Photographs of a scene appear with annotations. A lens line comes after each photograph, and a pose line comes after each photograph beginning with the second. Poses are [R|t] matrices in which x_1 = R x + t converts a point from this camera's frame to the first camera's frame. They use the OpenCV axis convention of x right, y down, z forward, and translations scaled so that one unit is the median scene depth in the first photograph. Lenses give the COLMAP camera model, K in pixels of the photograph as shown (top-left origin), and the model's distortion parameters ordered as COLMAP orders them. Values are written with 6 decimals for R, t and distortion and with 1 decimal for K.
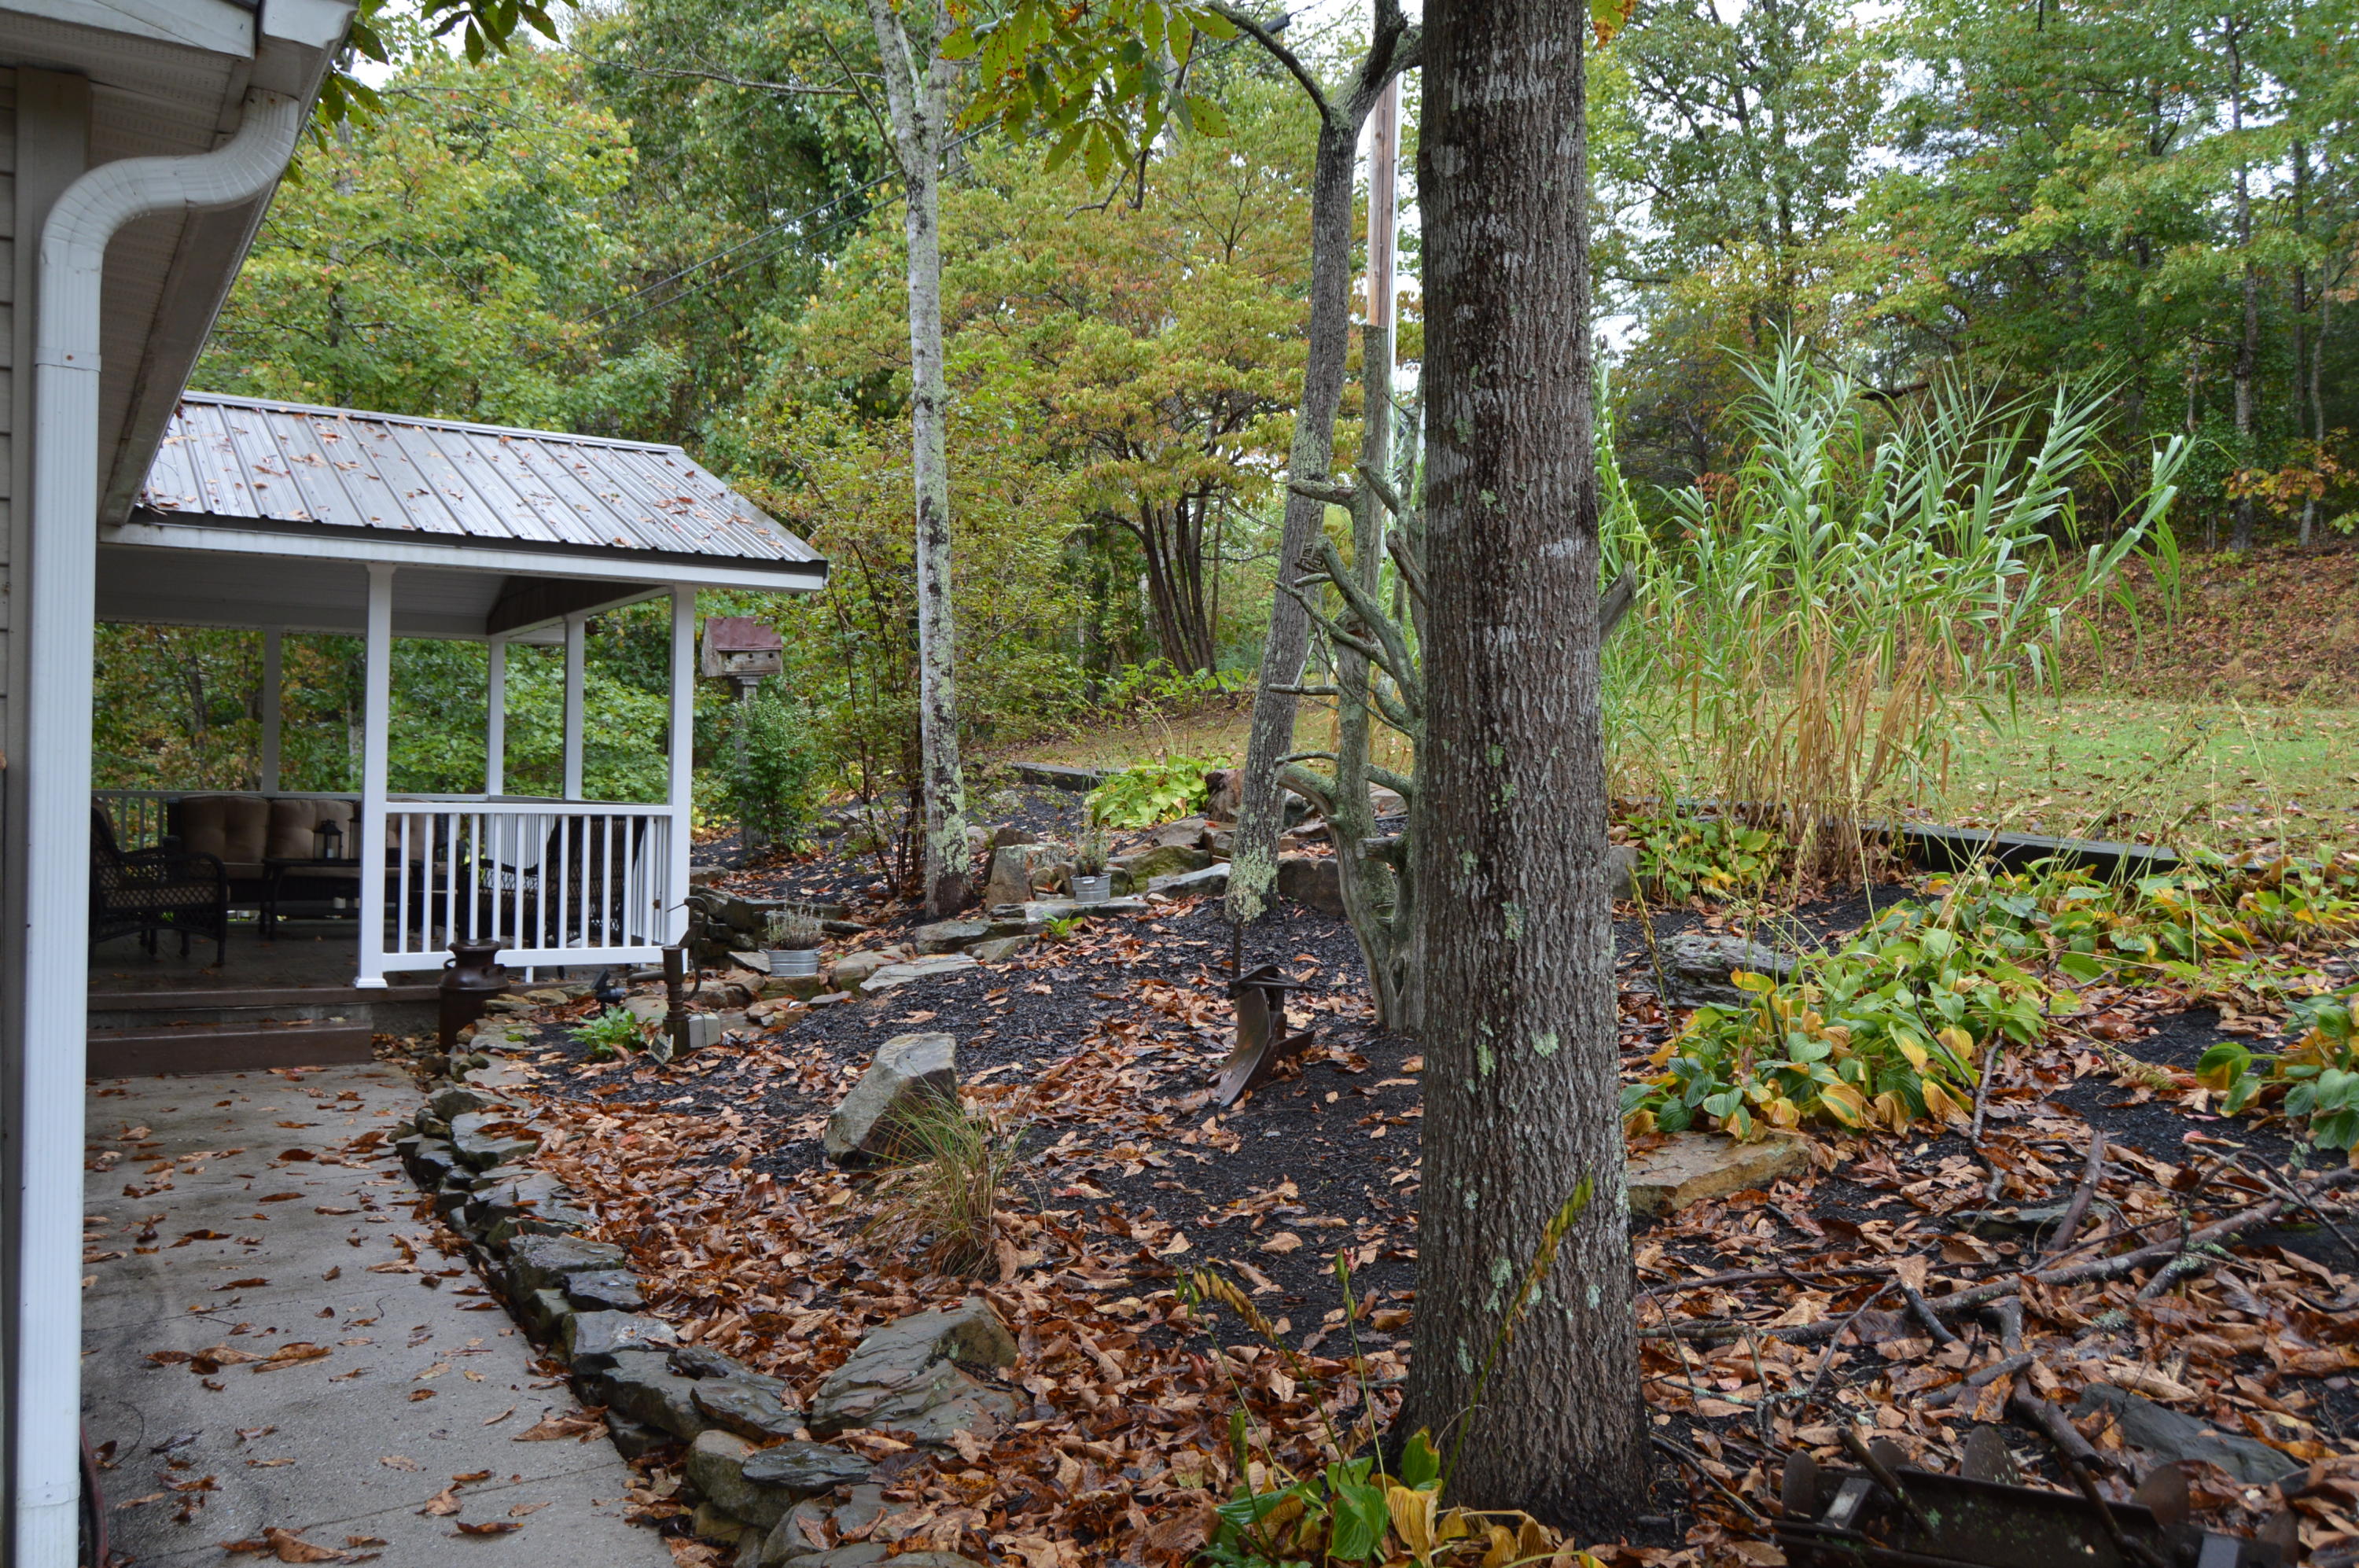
lens RADIAL K [[1855.8, 0, 1180.0], [0, 1855.8, 785.2], [0, 0, 1]] dist [-0.012234, 0.000577]
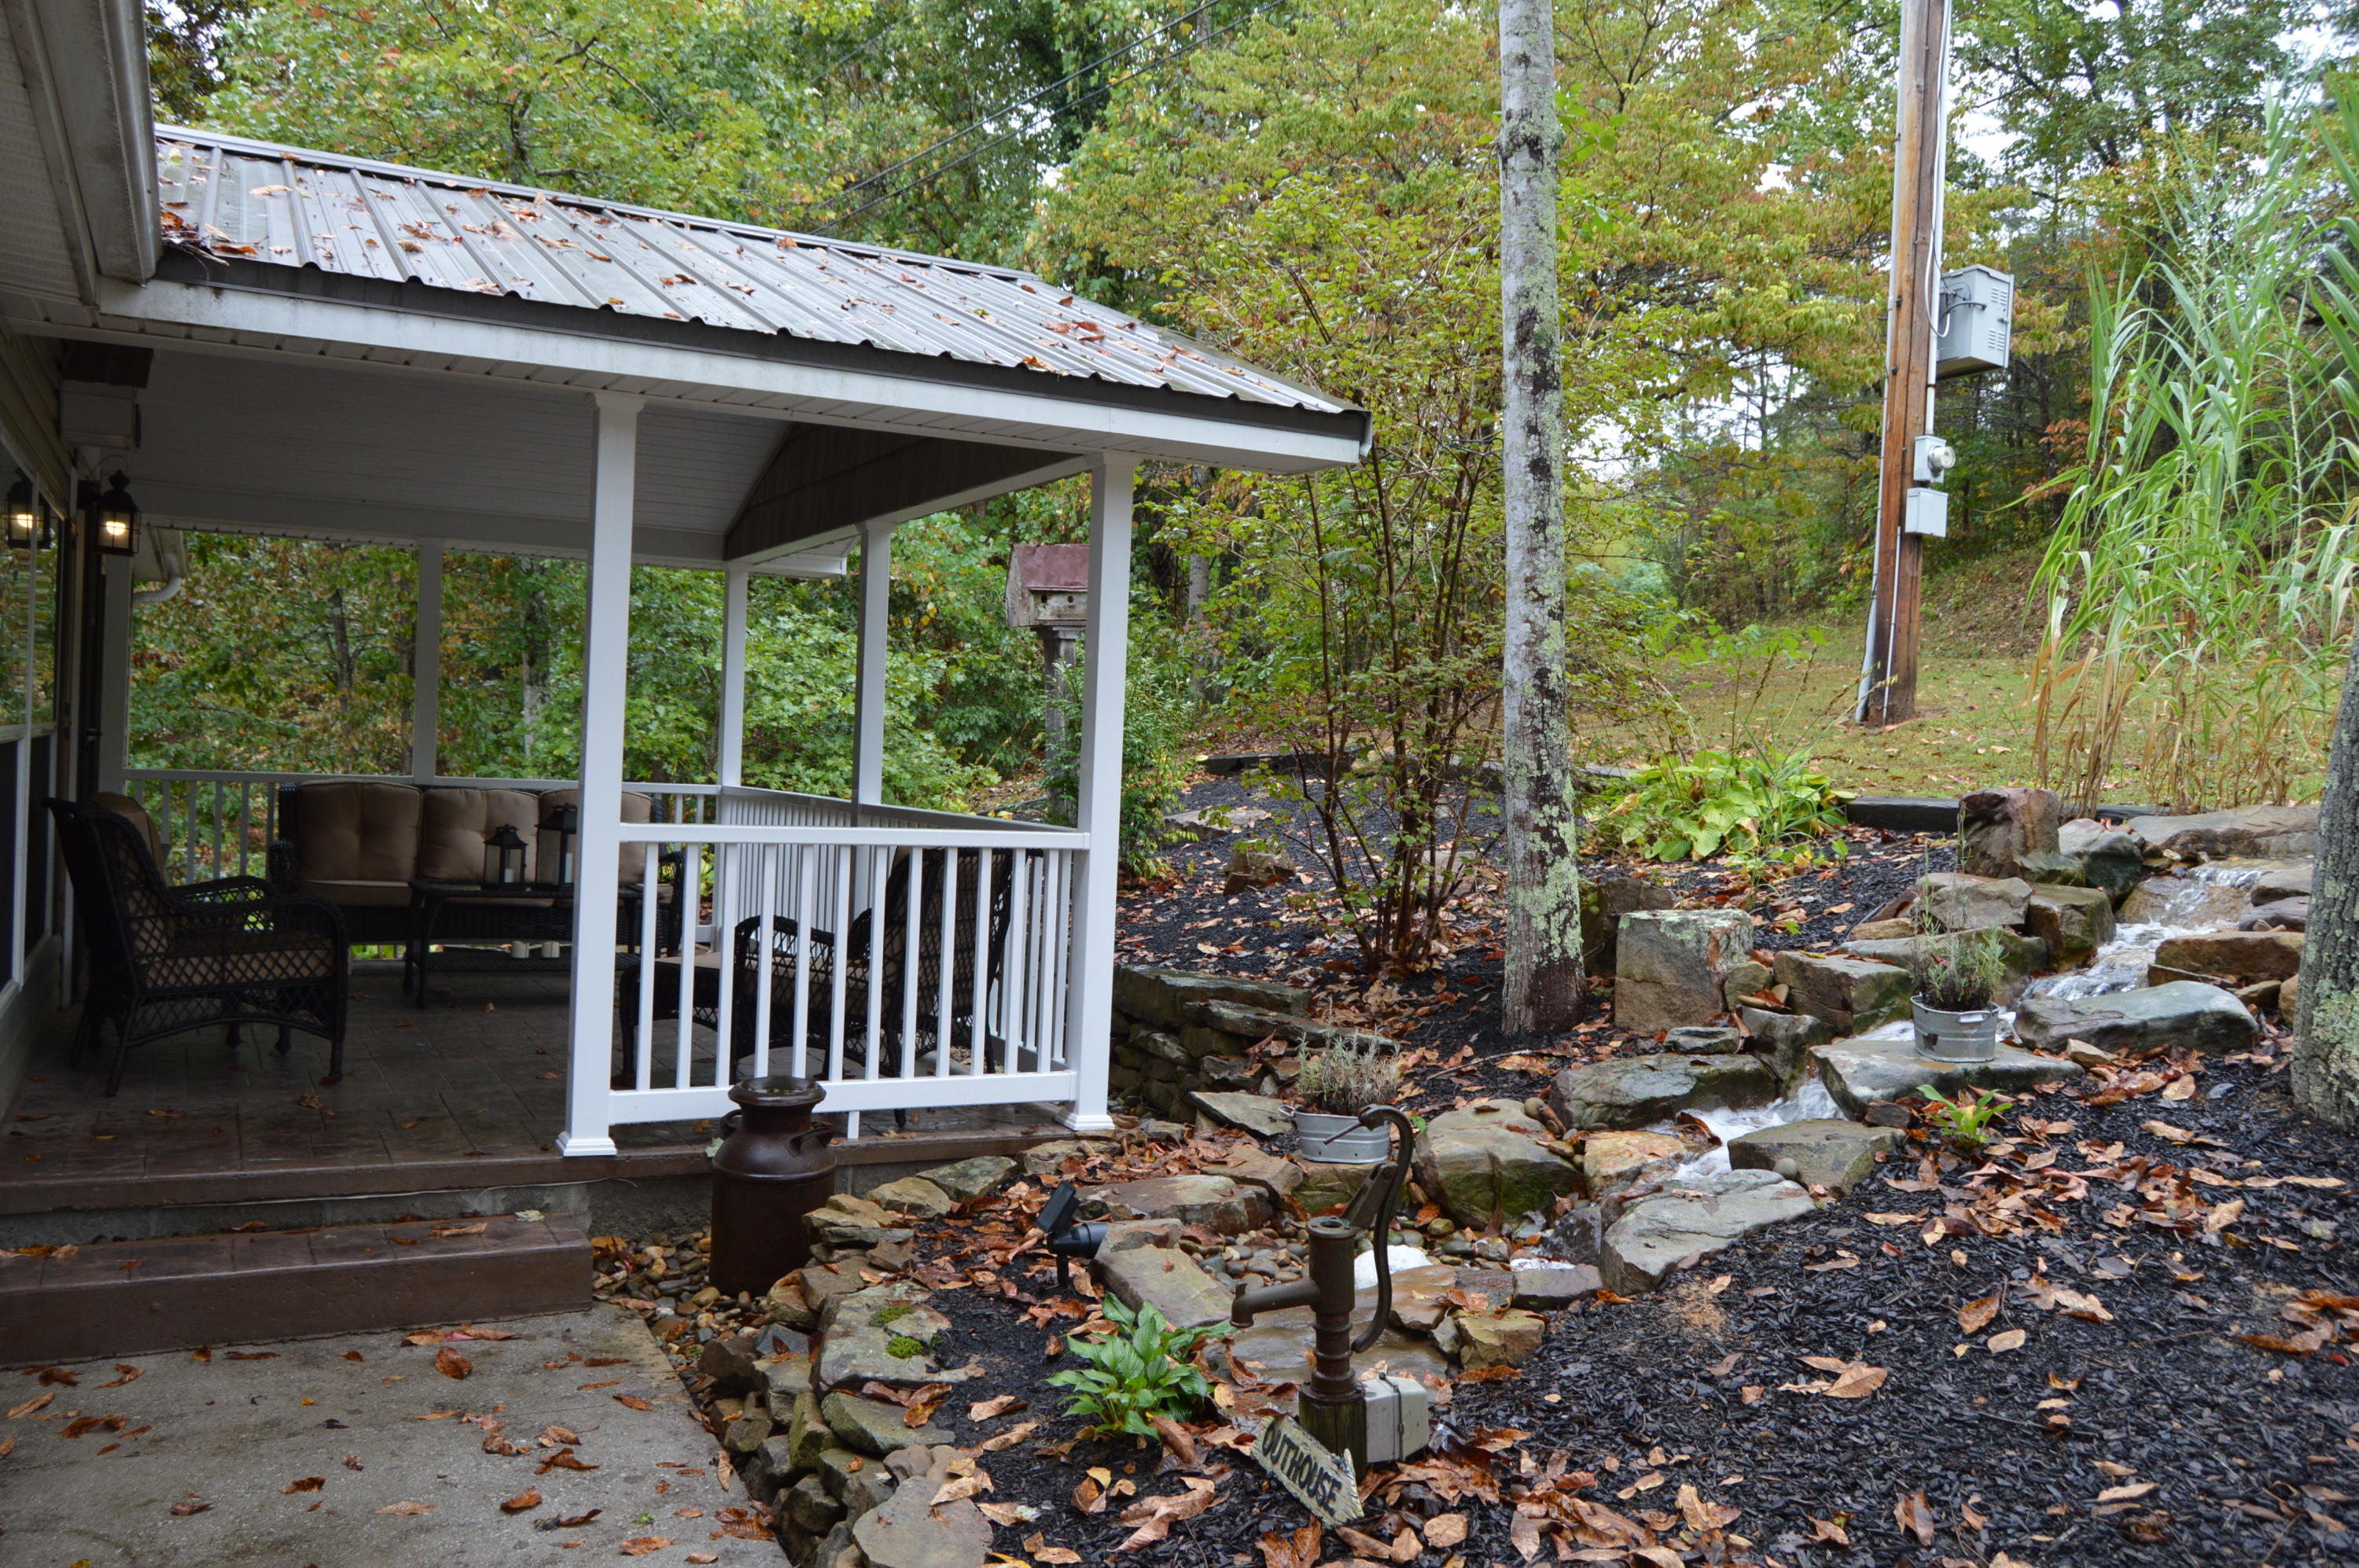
lens RADIAL K [[1855.8, 0, 1177.8], [0, 1855.8, 784.0], [0, 0, 1]] dist [-0.012234, 0.000577]
pose [[0.997071, 0.023231, -0.072870, -0.202474], [-0.022239, 0.999649, 0.014389, -0.013185], [0.073179, -0.012726, 0.997238, 0.417972]]
